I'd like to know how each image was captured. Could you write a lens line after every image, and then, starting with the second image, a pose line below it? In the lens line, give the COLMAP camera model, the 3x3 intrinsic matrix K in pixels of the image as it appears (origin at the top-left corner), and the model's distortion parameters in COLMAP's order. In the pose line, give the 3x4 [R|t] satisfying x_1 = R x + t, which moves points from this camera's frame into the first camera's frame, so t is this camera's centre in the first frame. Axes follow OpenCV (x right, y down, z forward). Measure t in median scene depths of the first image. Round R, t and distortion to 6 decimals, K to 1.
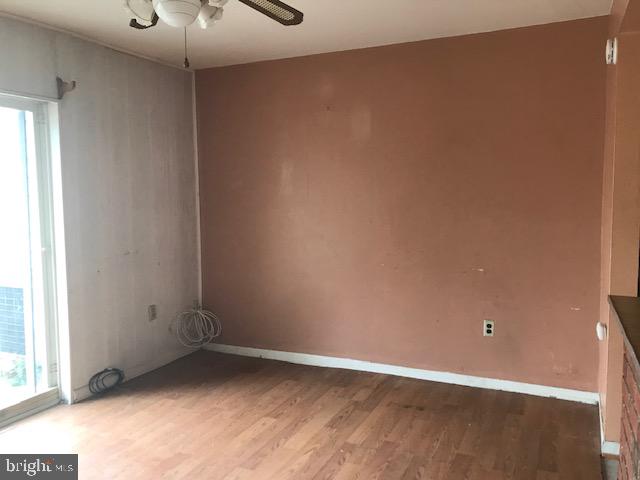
lens RADIAL K [[529.7, 0, 321.5], [0, 529.7, 234.6], [0, 0, 1]] dist [0.012393, -0.020307]
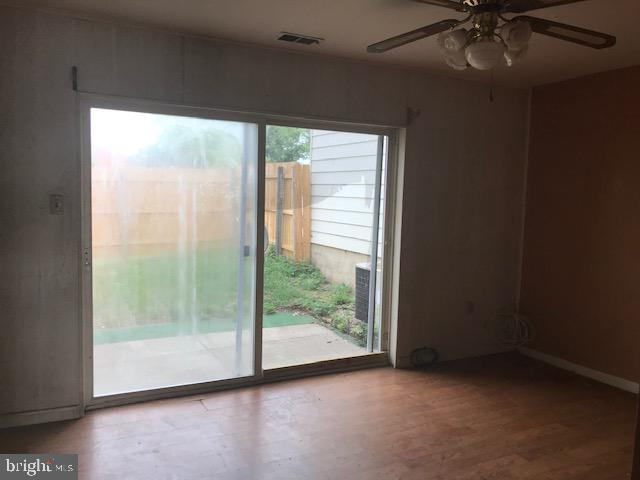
lens RADIAL K [[529.7, 0, 319.4], [0, 529.7, 240.6], [0, 0, 1]] dist [0.012393, -0.020307]
pose [[0.788994, 0.086168, -0.608329, 0.129545], [-0.084248, 0.995937, 0.031804, -0.005177], [0.608598, 0.026158, 0.793048, -0.116353]]
